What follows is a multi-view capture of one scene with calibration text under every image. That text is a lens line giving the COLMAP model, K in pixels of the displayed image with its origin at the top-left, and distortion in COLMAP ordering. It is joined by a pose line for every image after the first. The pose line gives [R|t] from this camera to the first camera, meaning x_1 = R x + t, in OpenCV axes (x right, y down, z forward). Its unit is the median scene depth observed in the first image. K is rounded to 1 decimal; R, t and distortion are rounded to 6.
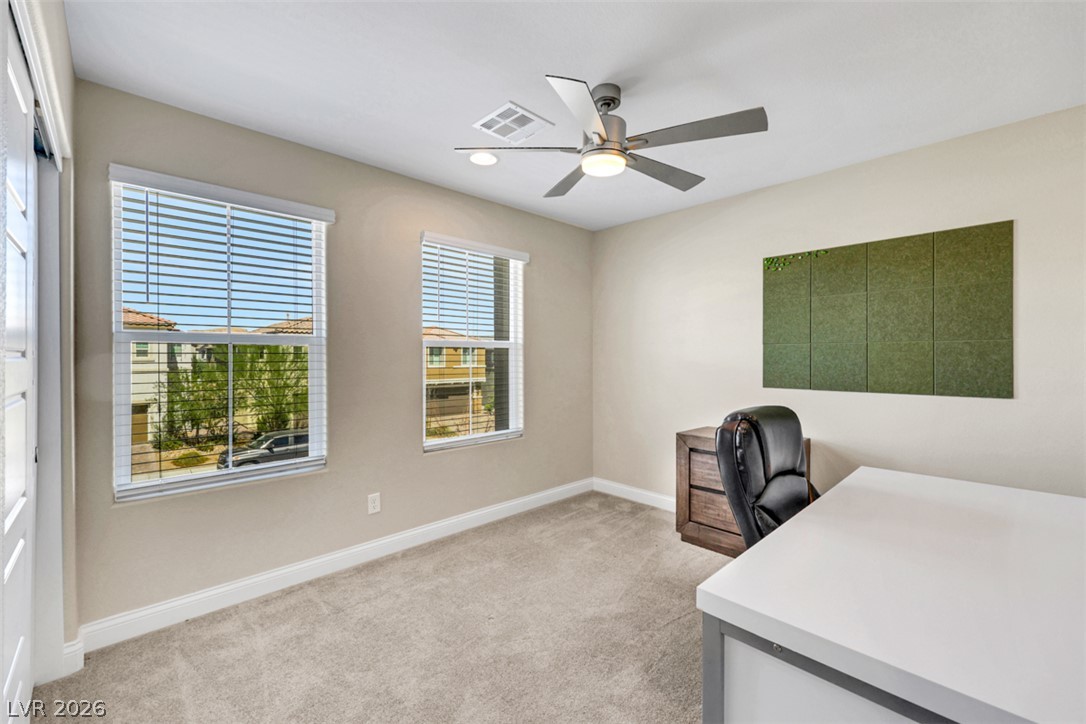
lens RADIAL K [[449.5, 0, 548.4], [0, 449.5, 353.4], [0, 0, 1]] dist [0.002417, -0.000756]
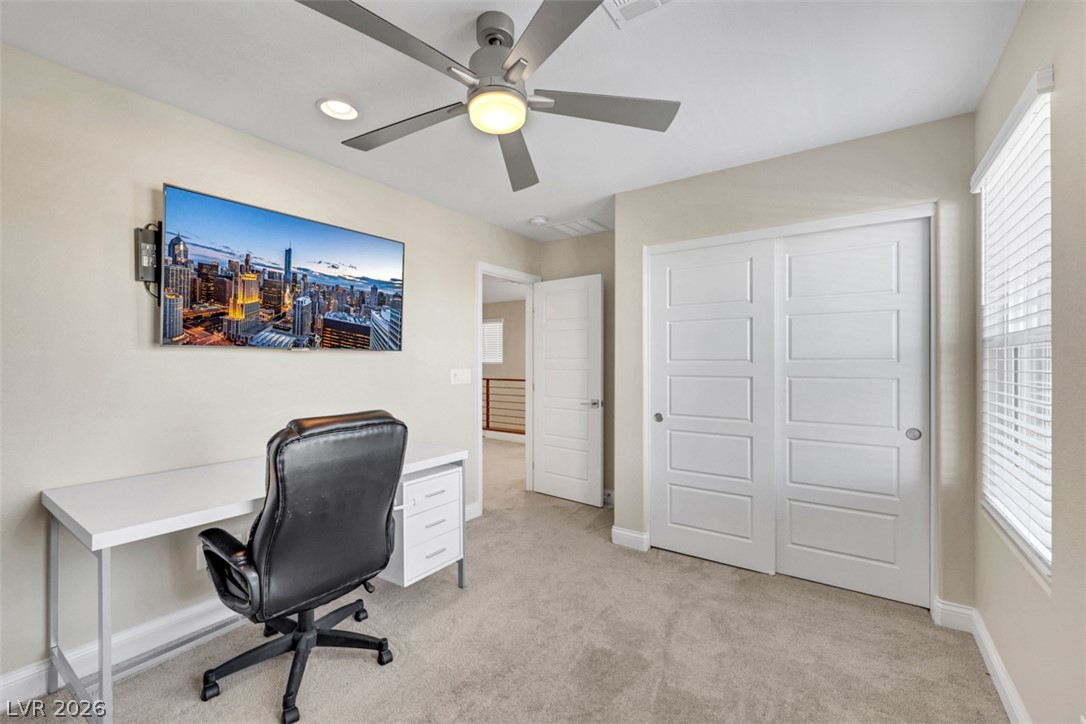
lens RADIAL K [[449.5, 0, 540.9], [0, 449.5, 364.8], [0, 0, 1]] dist [0.002417, -0.000756]
pose [[-0.980456, 0.006392, -0.196634, 0.134010], [0.006017, 0.999979, 0.002508, 0.004286], [0.196645, 0.001276, -0.980474, 1.217591]]
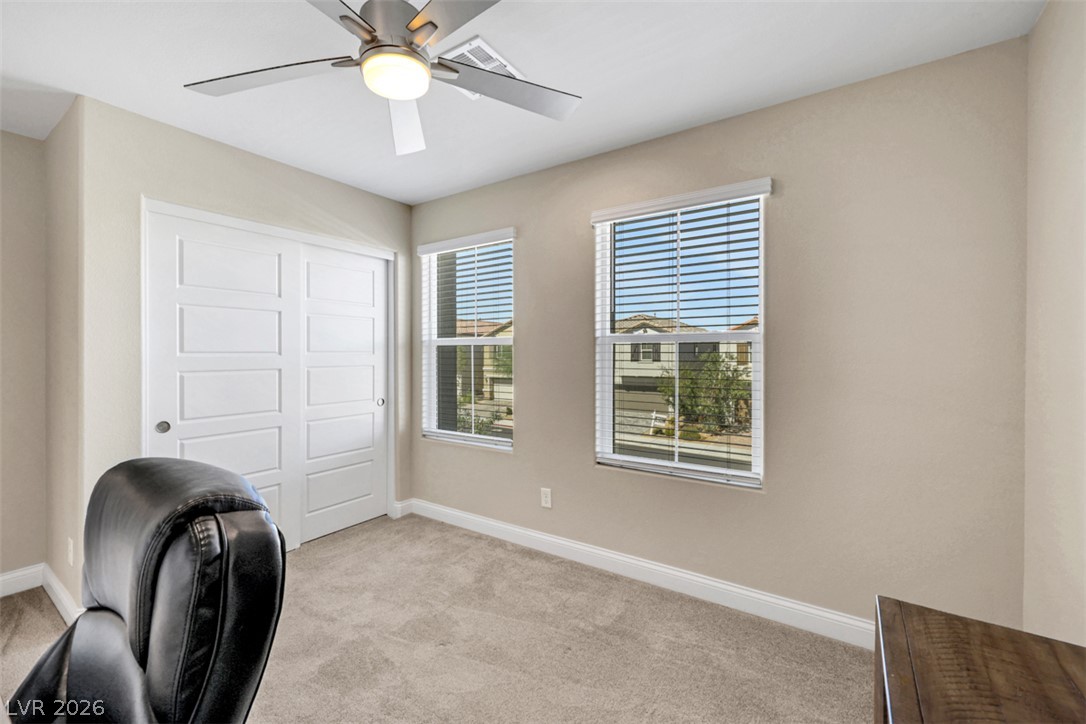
lens RADIAL K [[449.5, 0, 542.1], [0, 449.5, 360.4], [0, 0, 1]] dist [0.002417, -0.000756]
pose [[0.209255, 0.020879, -0.977638, 0.578507], [0.004361, 0.999742, 0.022284, -0.002566], [0.977851, -0.008927, 0.209110, 0.745160]]
